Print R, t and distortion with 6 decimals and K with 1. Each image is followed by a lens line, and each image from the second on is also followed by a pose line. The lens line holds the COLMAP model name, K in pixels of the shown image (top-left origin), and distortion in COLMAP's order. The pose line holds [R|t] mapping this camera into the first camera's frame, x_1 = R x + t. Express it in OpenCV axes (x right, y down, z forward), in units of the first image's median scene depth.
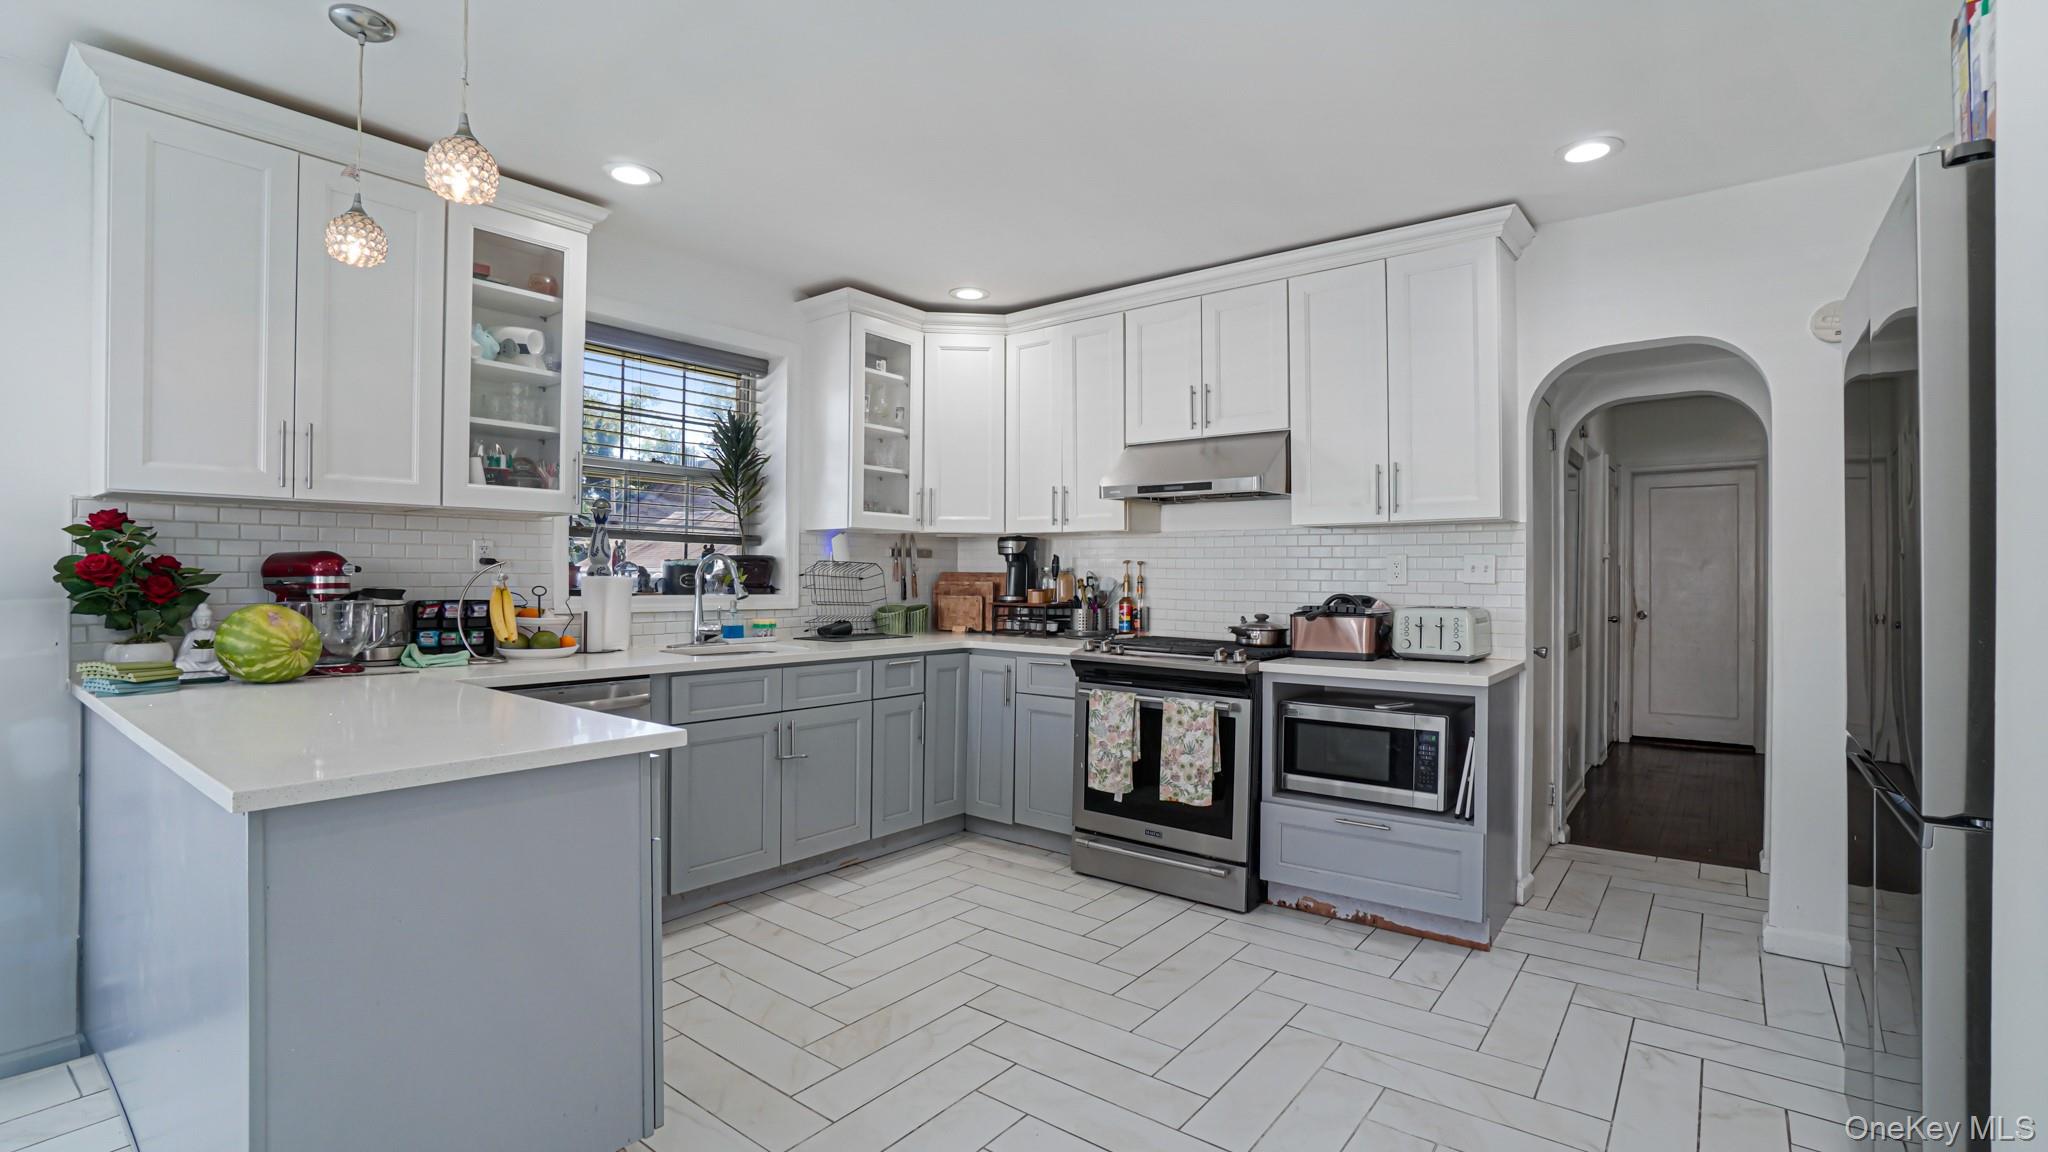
lens RADIAL K [[910.4, 0, 1024.0], [0, 910.4, 576.0], [0, 0, 1]] dist [-0.001090, 0.000079]
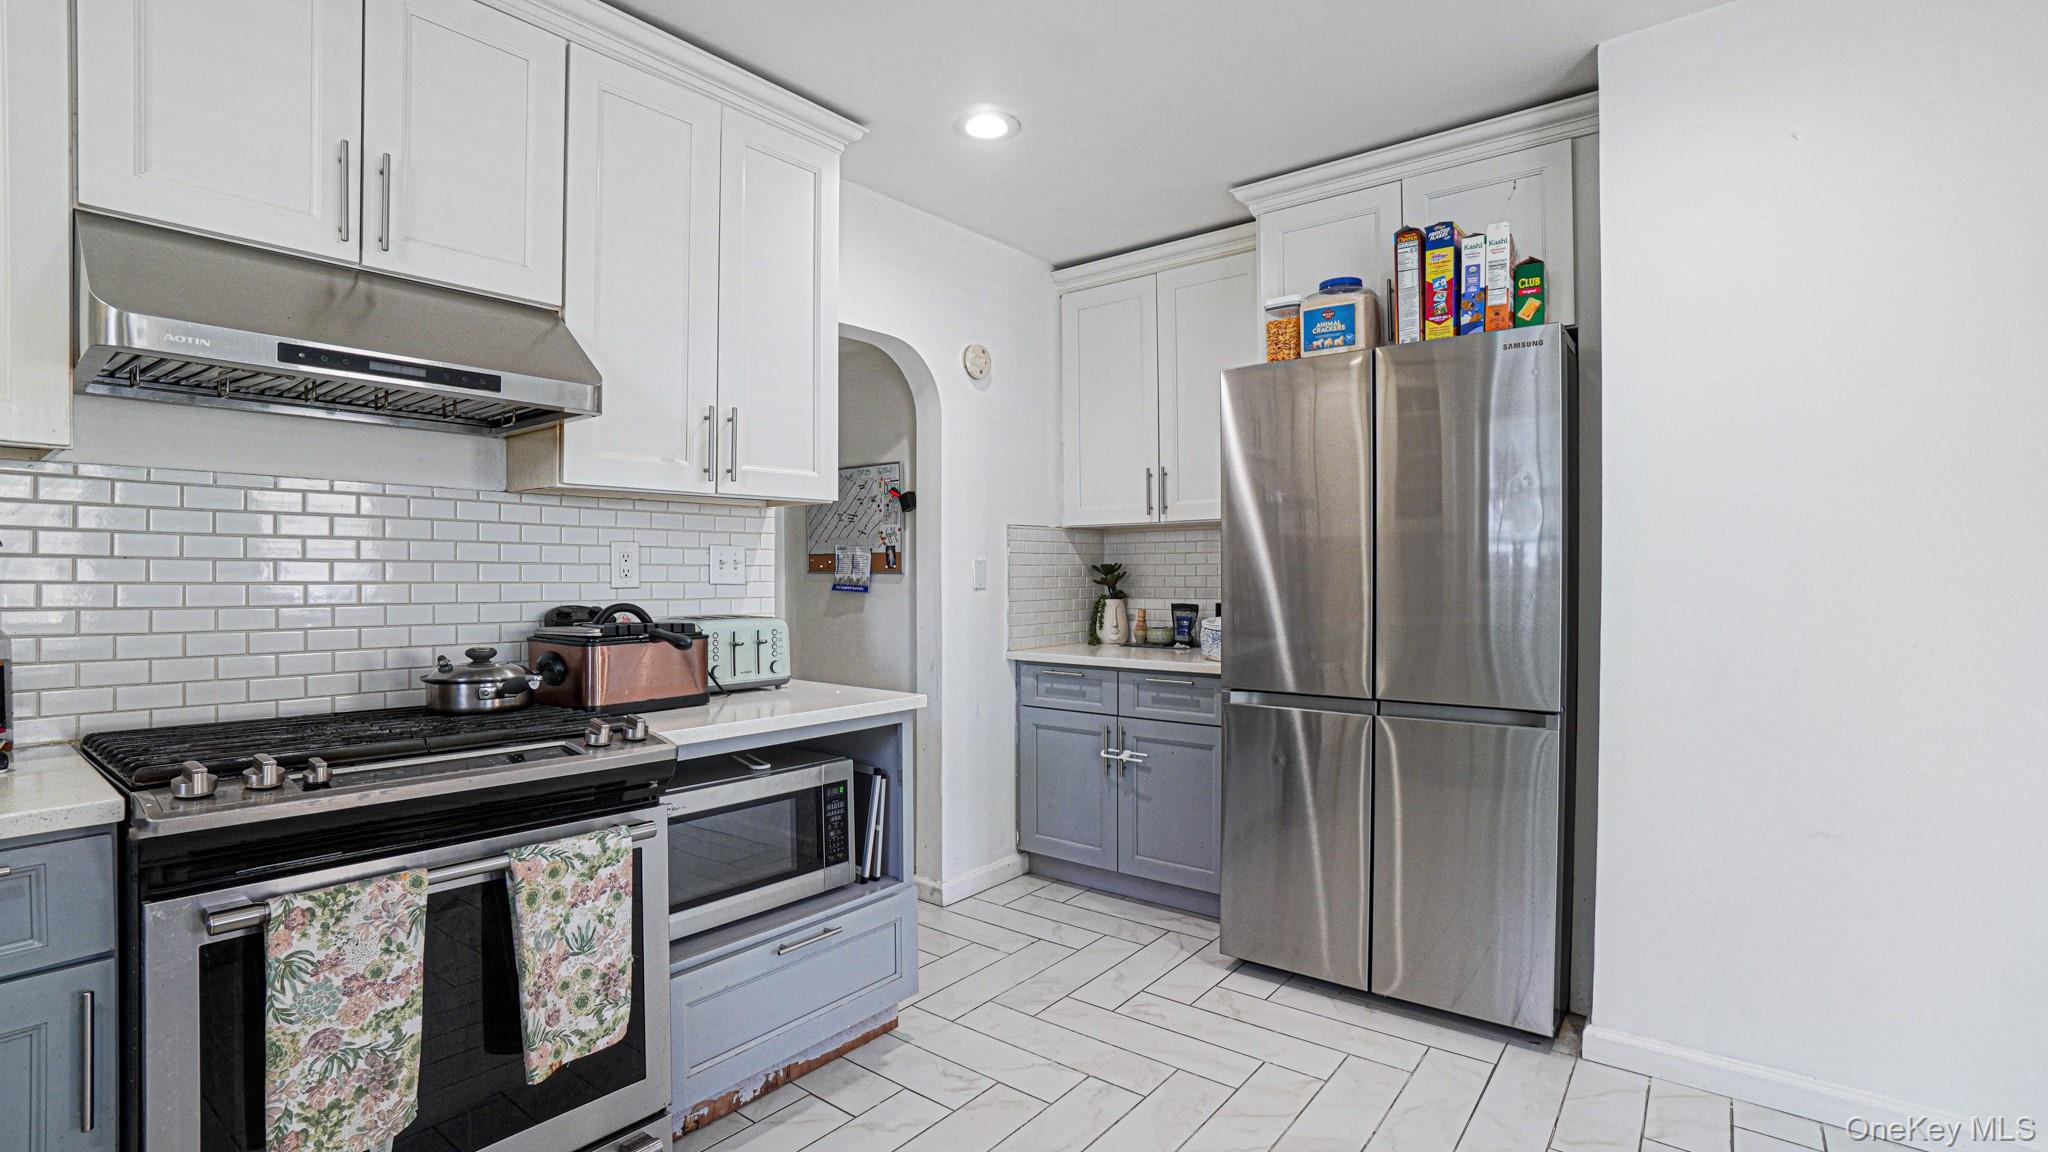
lens RADIAL K [[944.1, 0, 1024.1], [0, 944.1, 593.7], [0, 0, 1]] dist [-0.017767, 0.000094]
pose [[0.008491, -0.023272, 0.999693, -0.297930], [-0.003043, 0.999724, 0.023298, -0.002813], [-0.999959, -0.003240, 0.008418, 0.764811]]
